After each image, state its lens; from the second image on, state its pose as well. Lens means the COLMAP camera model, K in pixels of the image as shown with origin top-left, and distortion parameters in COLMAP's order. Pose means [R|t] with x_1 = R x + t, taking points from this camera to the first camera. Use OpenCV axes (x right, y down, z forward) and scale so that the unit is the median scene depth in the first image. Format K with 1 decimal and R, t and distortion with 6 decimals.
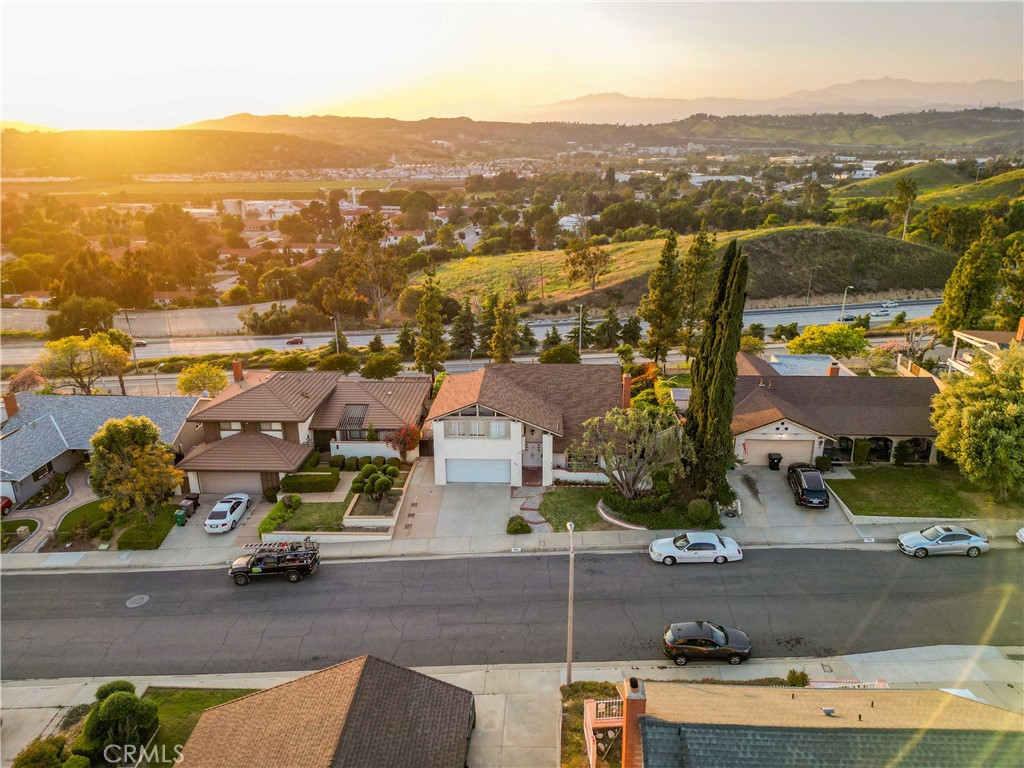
lens RADIAL K [[710.3, 0, 512.0], [0, 710.3, 384.0], [0, 0, 1]] dist [0.034079, -0.007399]
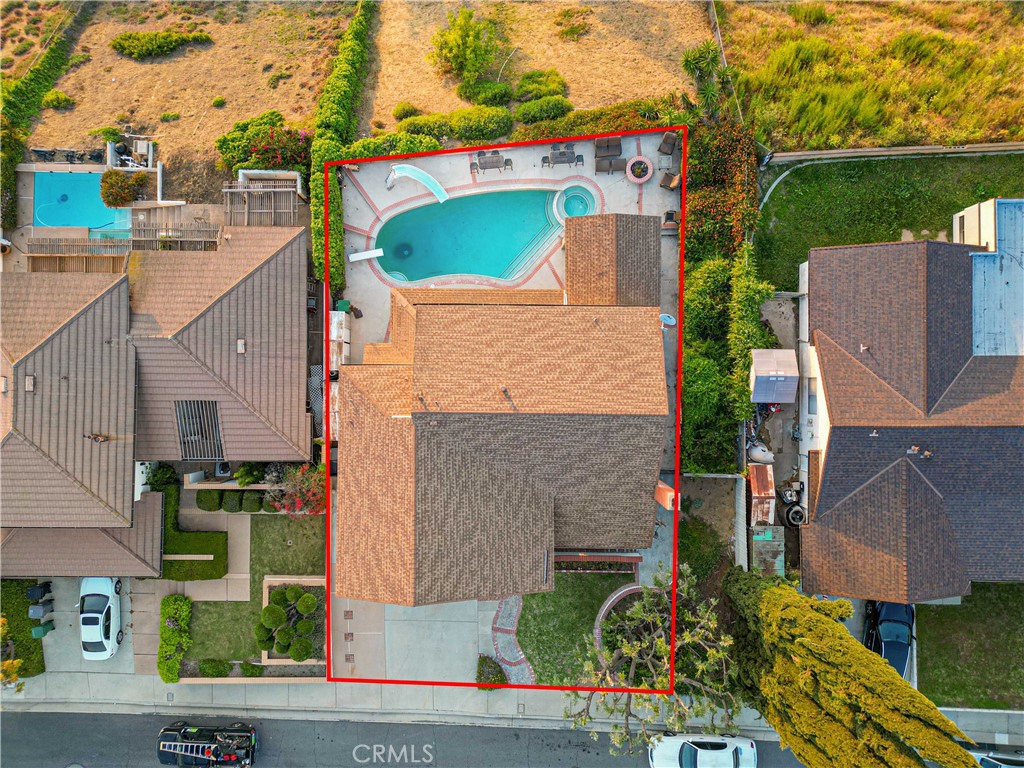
lens RADIAL K [[710.3, 0, 512.0], [0, 710.3, 384.0], [0, 0, 1]] dist [0.034079, -0.007399]
pose [[0.999200, -0.039573, -0.005723, 0.044553], [0.018627, 0.334061, 0.942368, -0.587636], [-0.035380, -0.941721, 0.334531, 0.936493]]
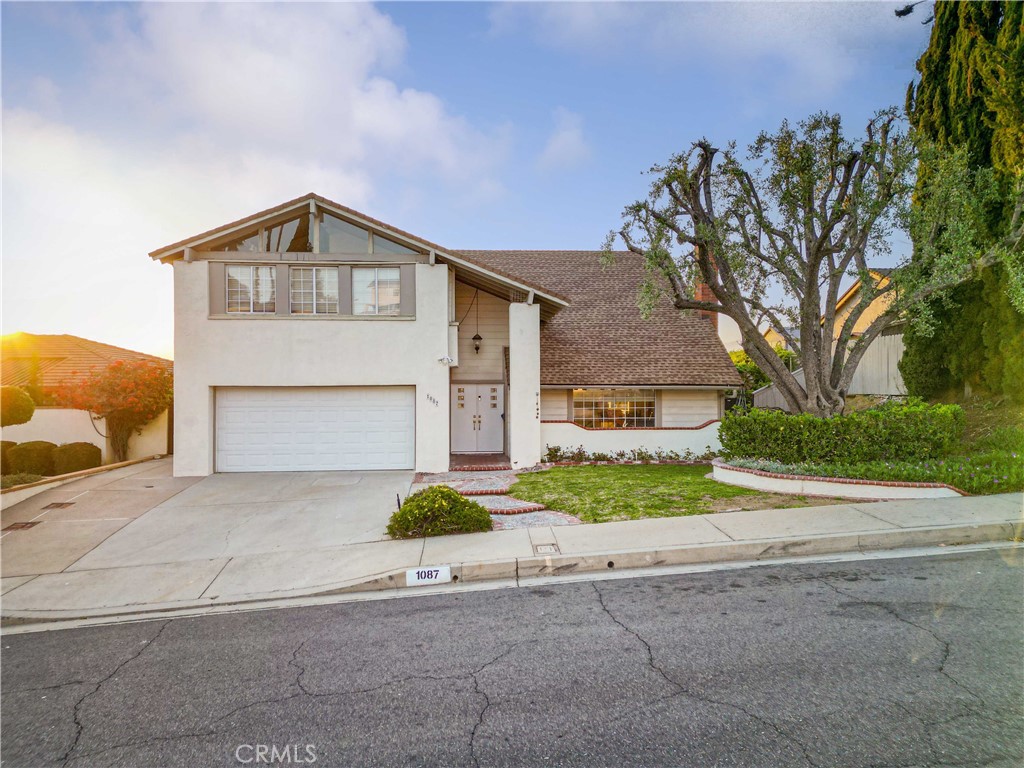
lens RADIAL K [[710.3, 0, 512.0], [0, 710.3, 384.0], [0, 0, 1]] dist [0.034079, -0.007399]
pose [[0.993822, -0.004084, 0.110911, 0.006514], [0.040634, 0.943328, -0.329365, 0.215336], [-0.103280, 0.331837, 0.937666, 0.677449]]
